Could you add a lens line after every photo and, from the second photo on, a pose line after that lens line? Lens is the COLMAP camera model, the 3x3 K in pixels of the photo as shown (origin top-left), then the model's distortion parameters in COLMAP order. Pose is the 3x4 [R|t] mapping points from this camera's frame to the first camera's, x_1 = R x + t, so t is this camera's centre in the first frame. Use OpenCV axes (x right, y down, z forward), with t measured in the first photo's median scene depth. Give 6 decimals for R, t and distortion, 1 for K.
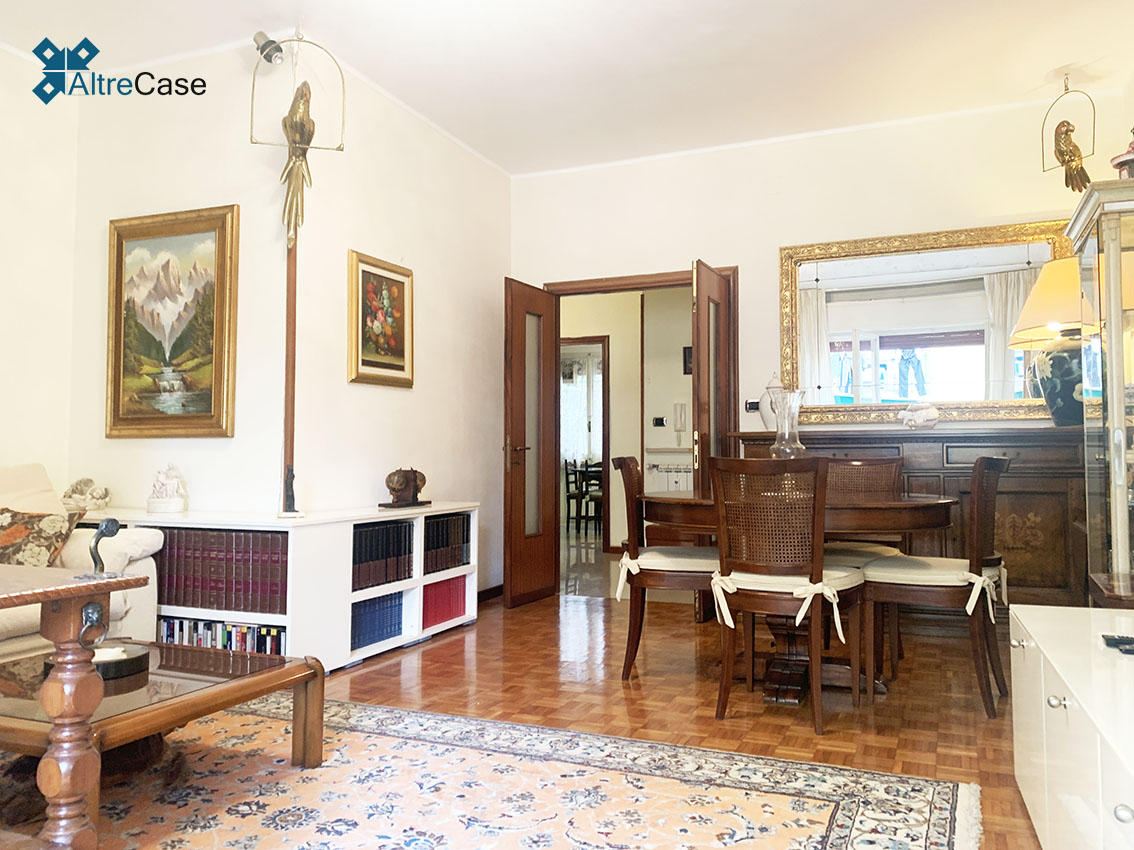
lens RADIAL K [[894.2, 0, 570.0], [0, 894.2, 412.2], [0, 0, 1]] dist [0.058445, -0.103187]
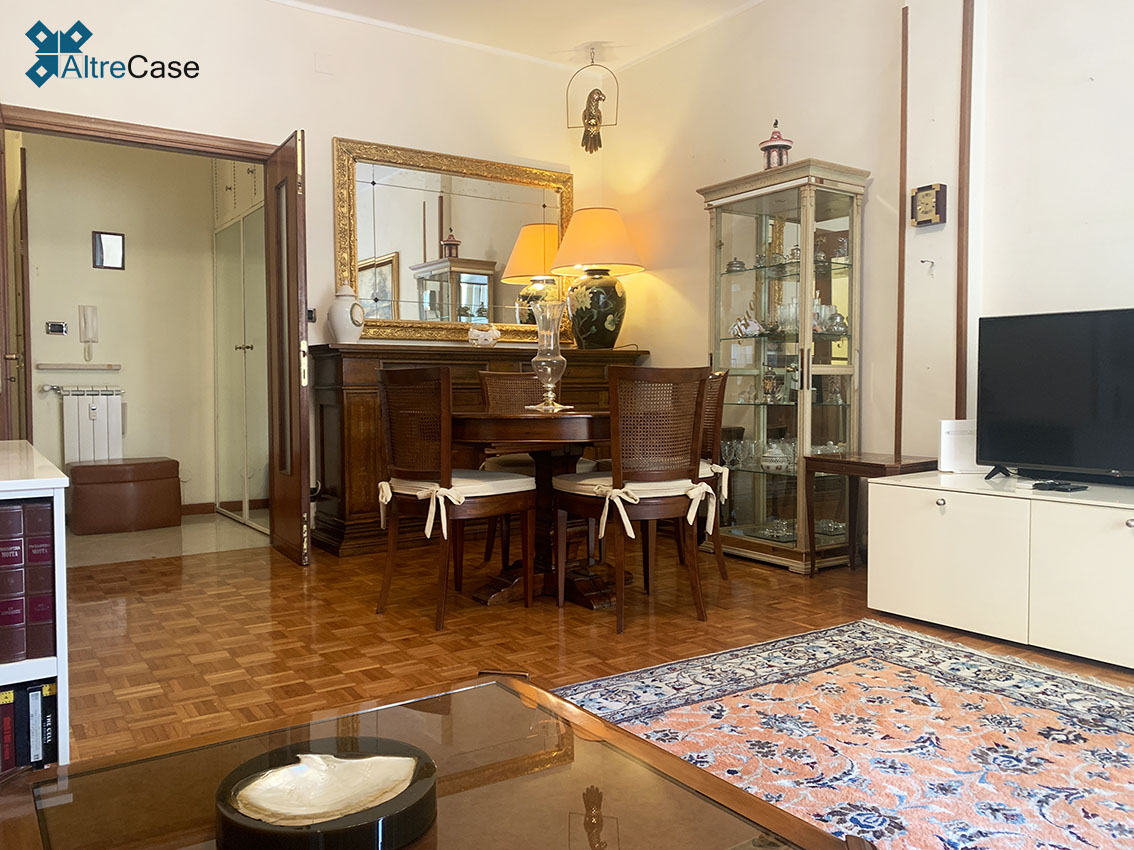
lens RADIAL K [[873.2, 0, 568.1], [0, 873.2, 422.3], [0, 0, 1]] dist [0.026676, -0.031118]
pose [[0.543922, -0.035612, 0.838380, -0.481704], [-0.039274, 0.996924, 0.067827, 0.037468], [-0.838216, -0.069819, 0.540850, 0.408595]]
